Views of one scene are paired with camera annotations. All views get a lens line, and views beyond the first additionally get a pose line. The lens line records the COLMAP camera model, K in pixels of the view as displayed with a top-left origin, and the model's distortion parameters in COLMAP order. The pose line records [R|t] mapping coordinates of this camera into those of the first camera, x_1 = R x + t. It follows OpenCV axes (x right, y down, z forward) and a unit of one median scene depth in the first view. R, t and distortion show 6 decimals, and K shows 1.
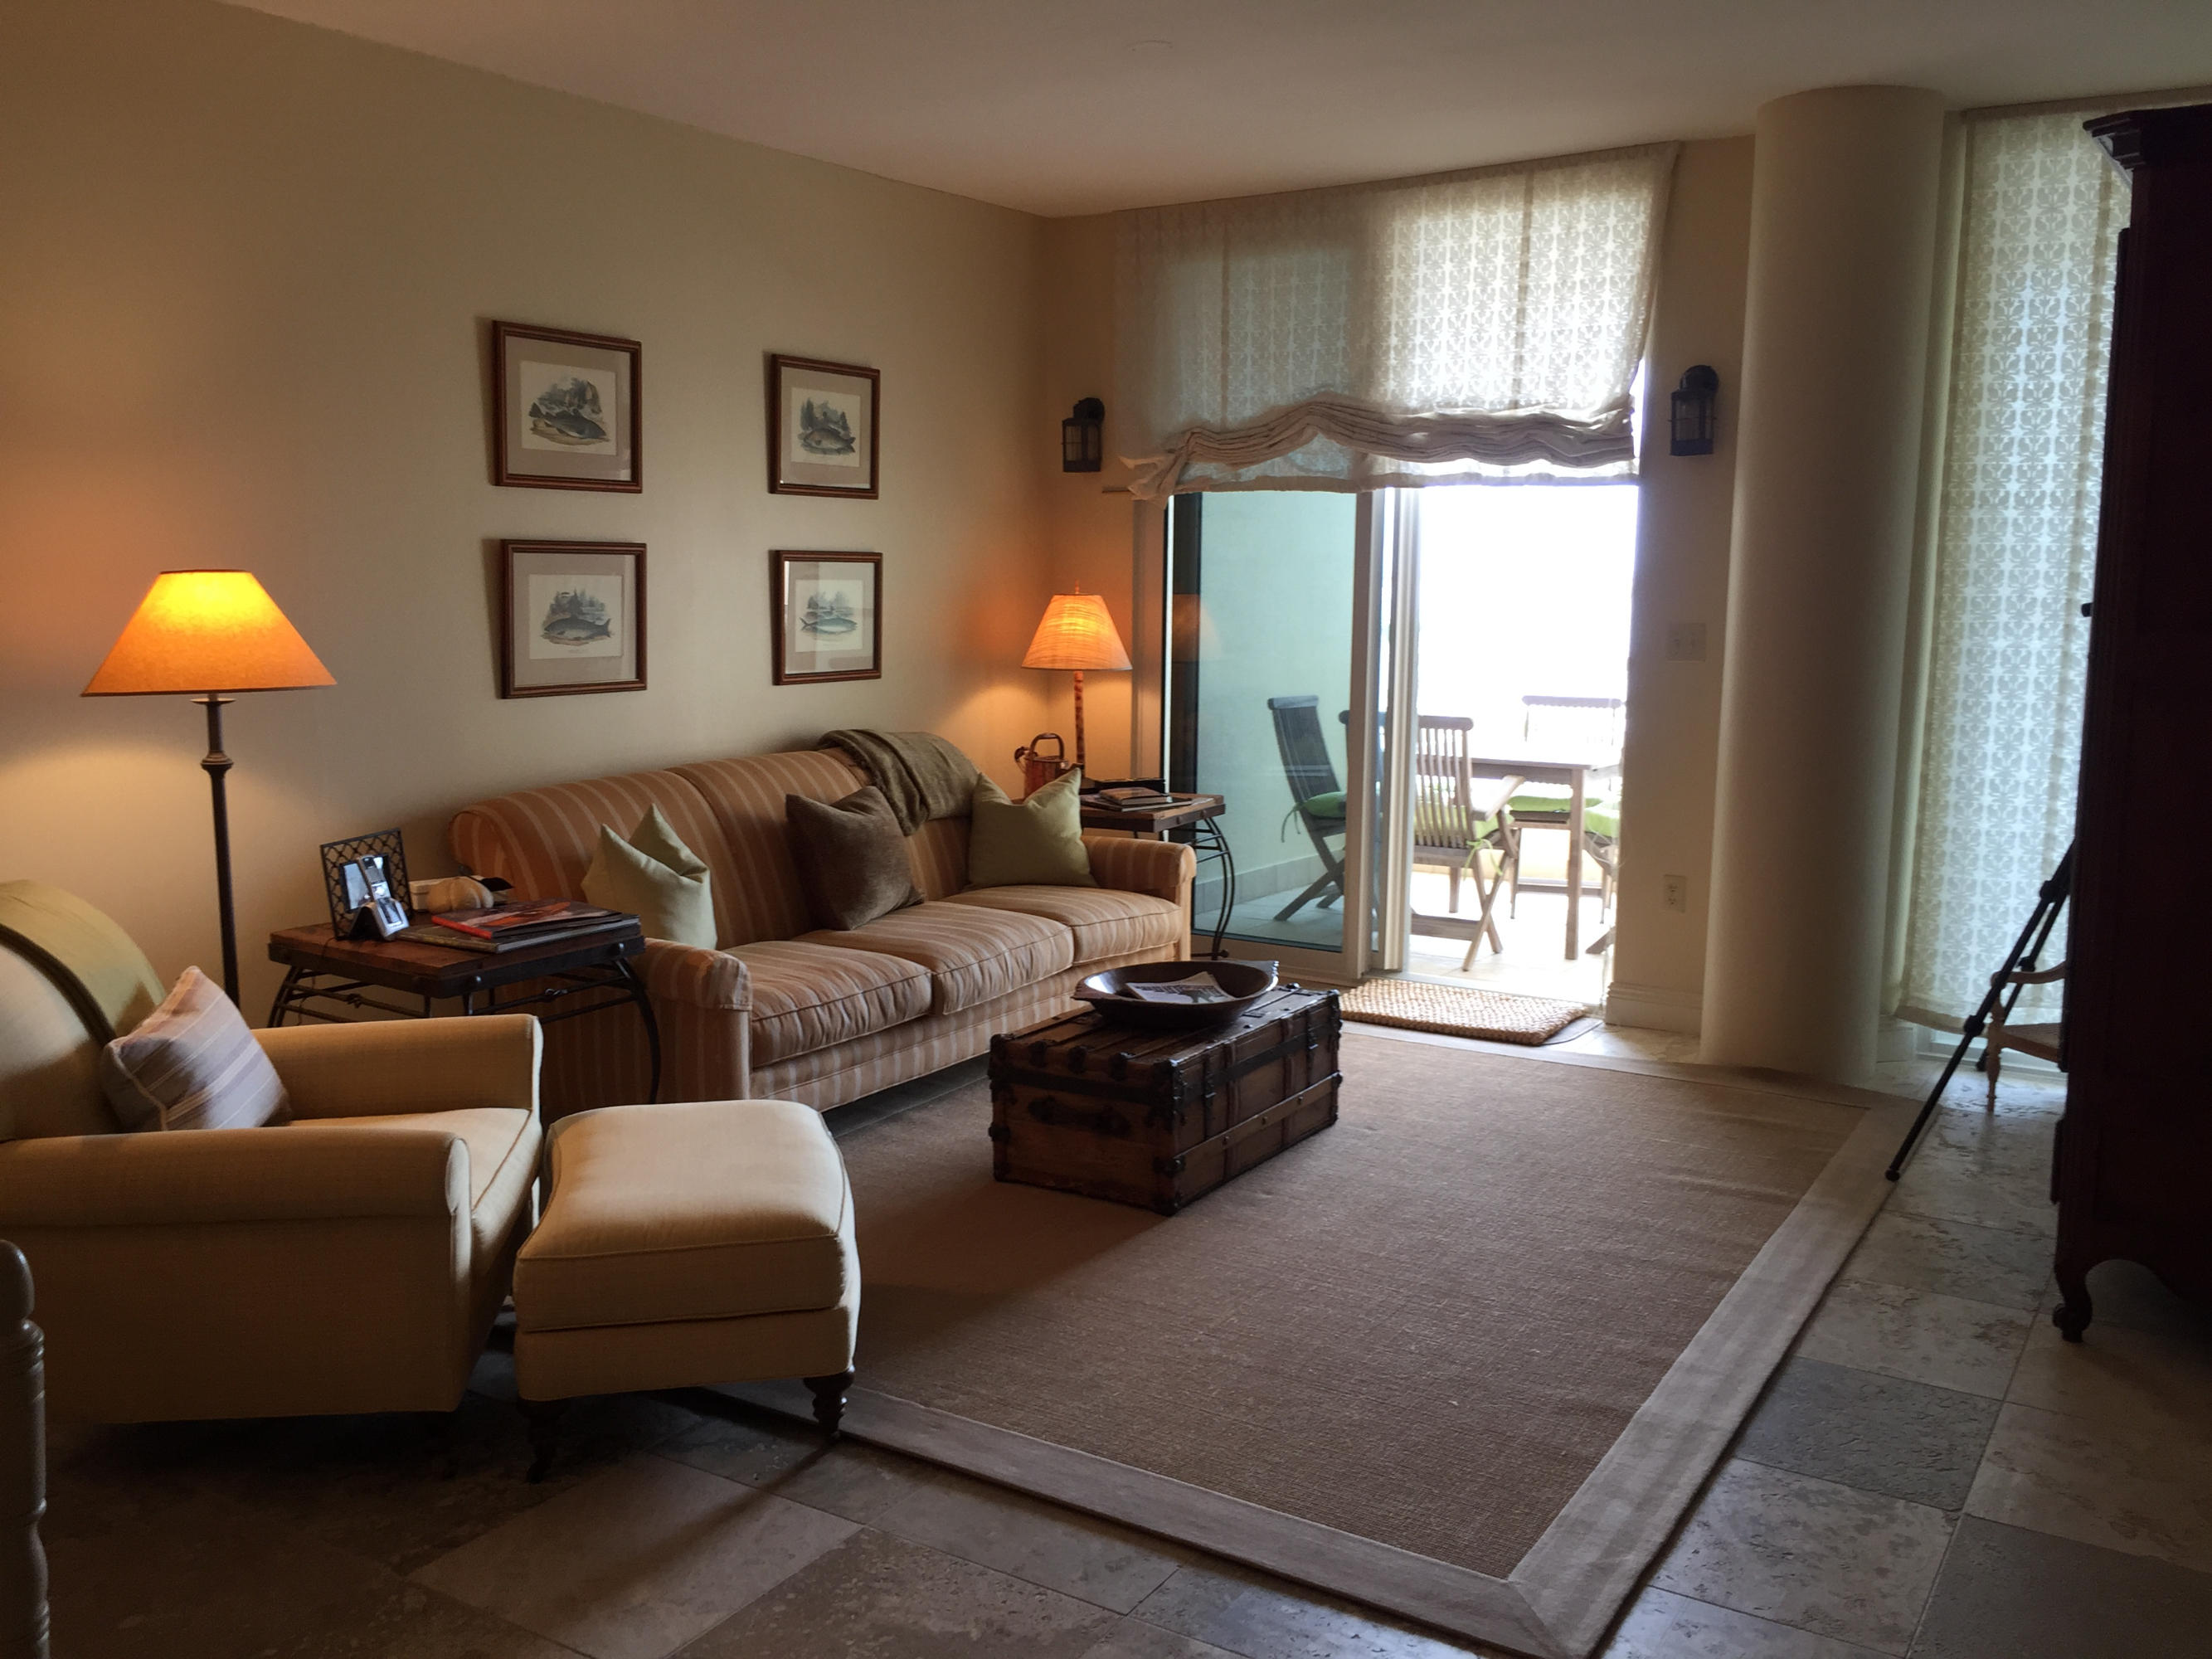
lens RADIAL K [[1899.4, 0, 1101.3], [0, 1899.4, 827.7], [0, 0, 1]] dist [0.064141, -0.096951]
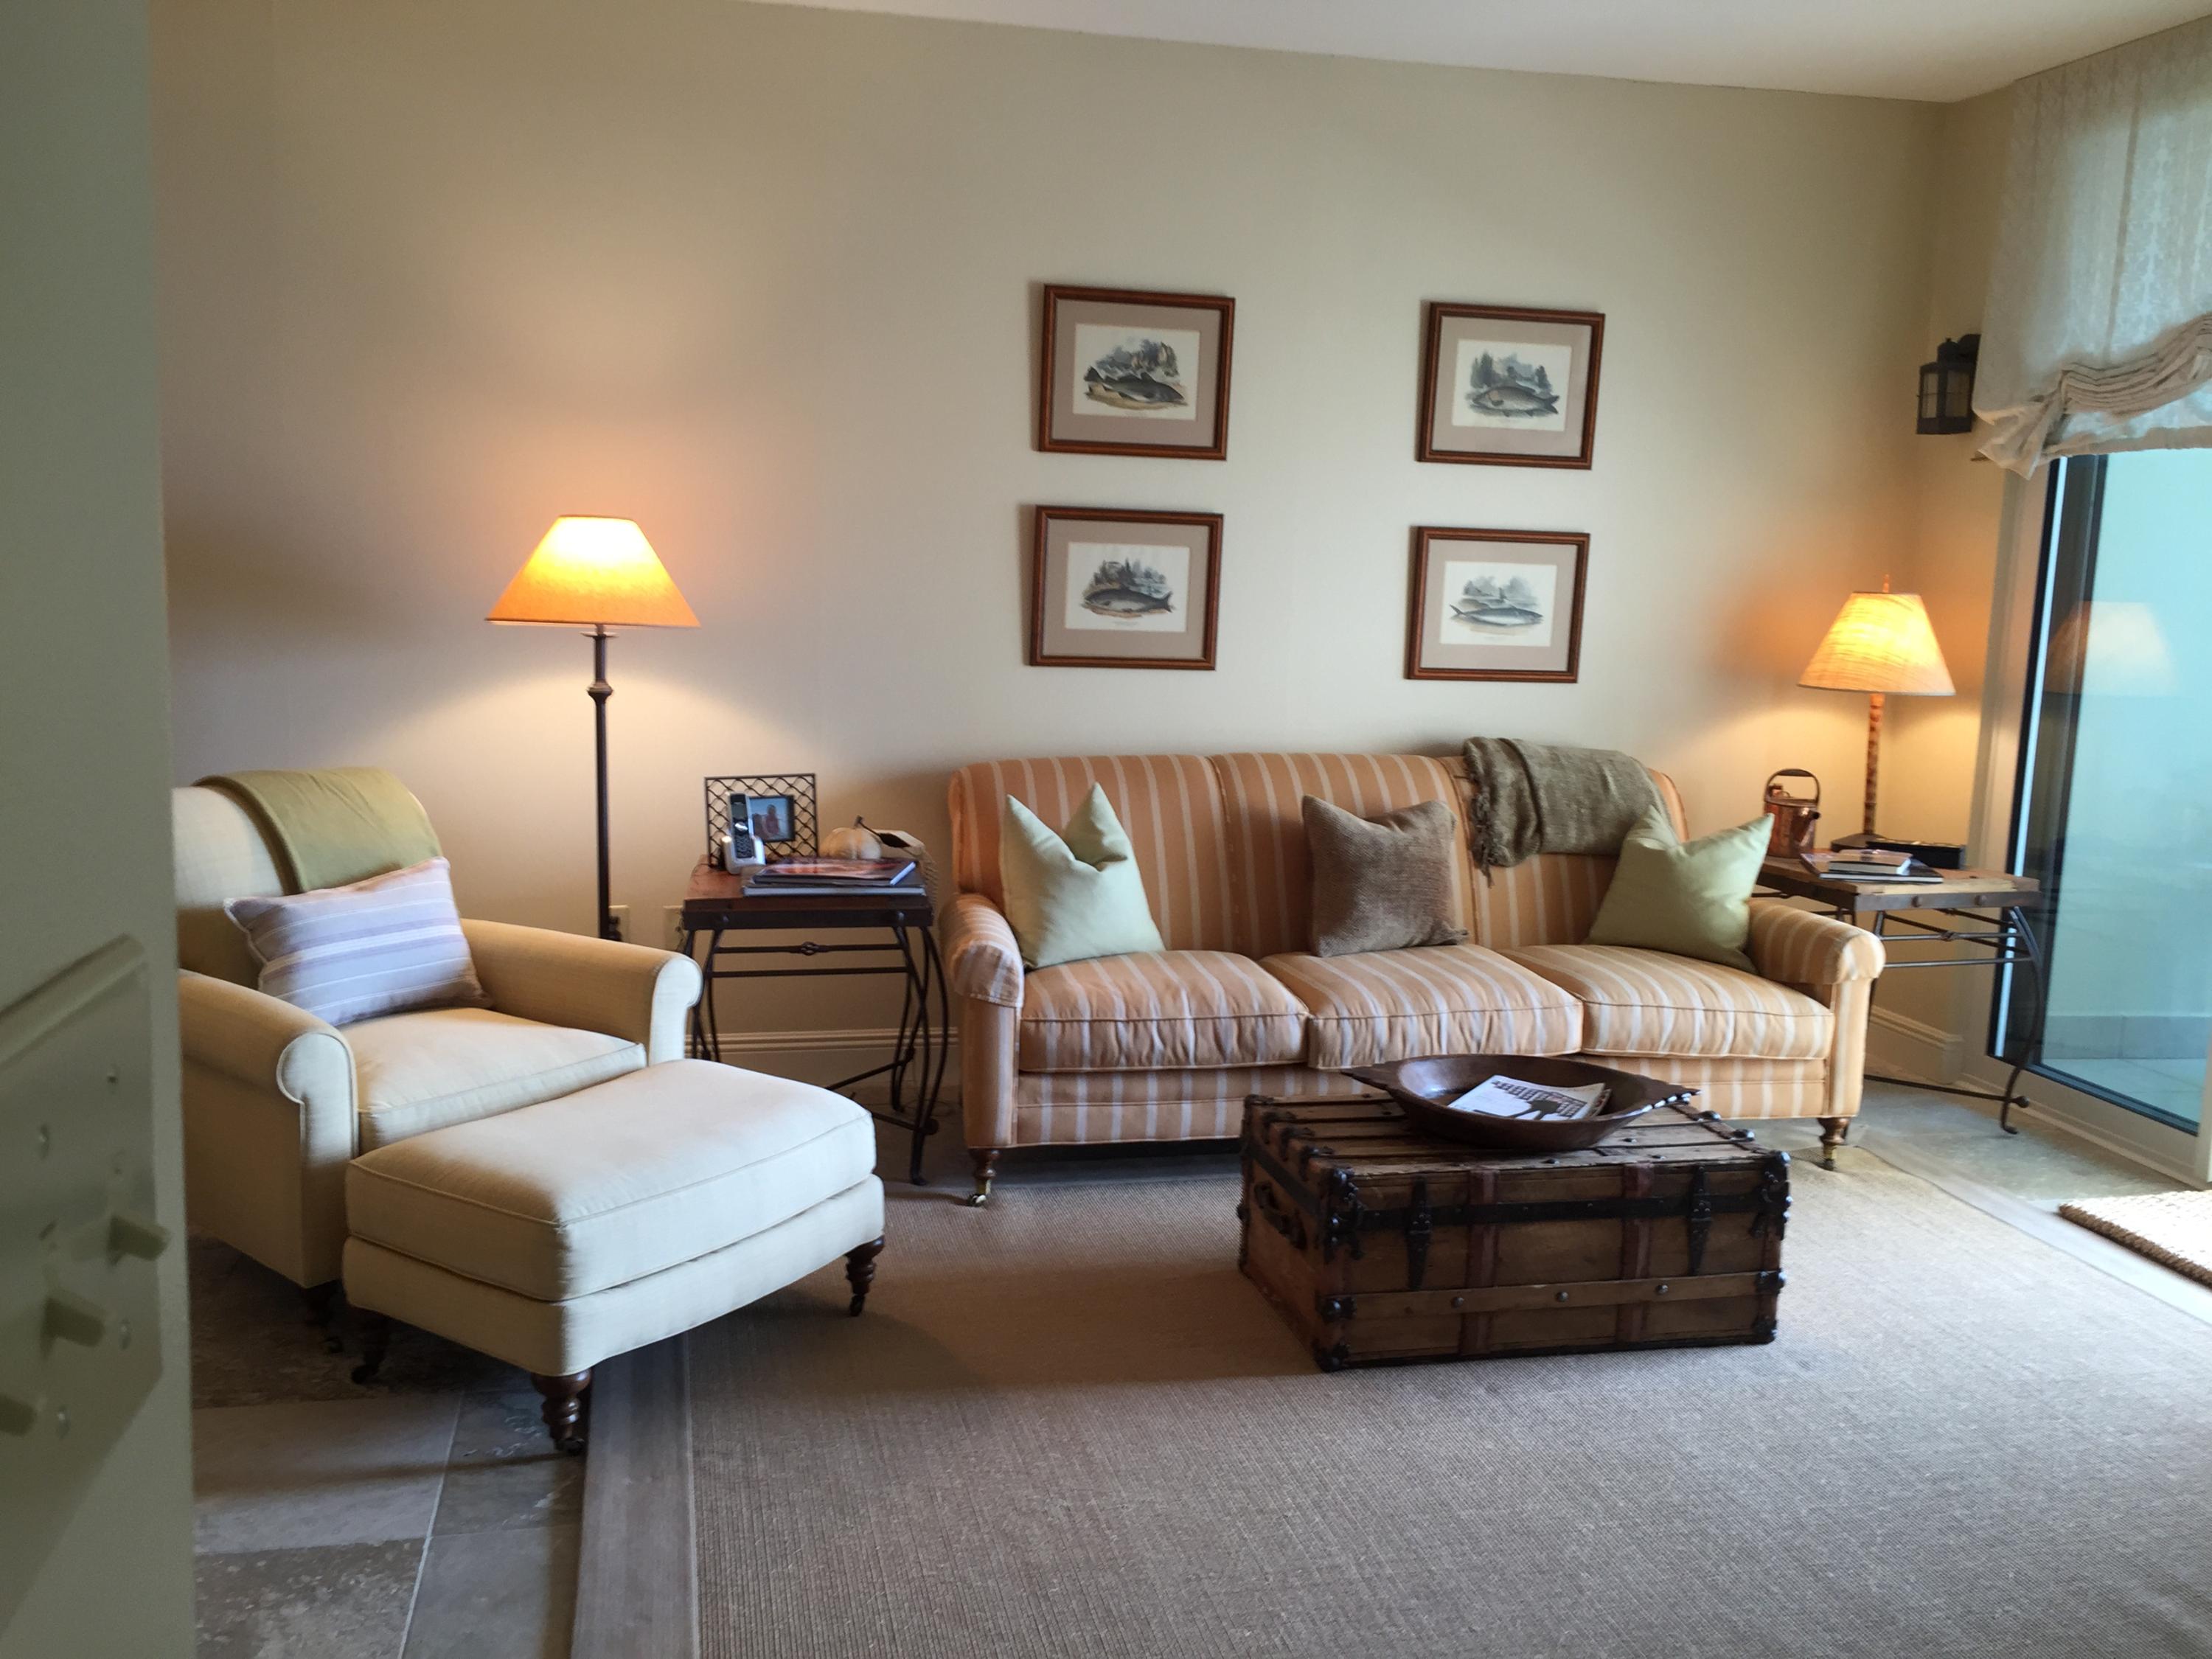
lens RADIAL K [[1899.3, 0, 1122.6], [0, 1899.3, 816.5], [0, 0, 1]] dist [0.064141, -0.096951]
pose [[0.705383, 0.110885, -0.700099, 0.393699], [-0.125163, 0.991653, 0.030954, -0.024407], [0.697688, 0.065792, 0.713374, 0.308404]]
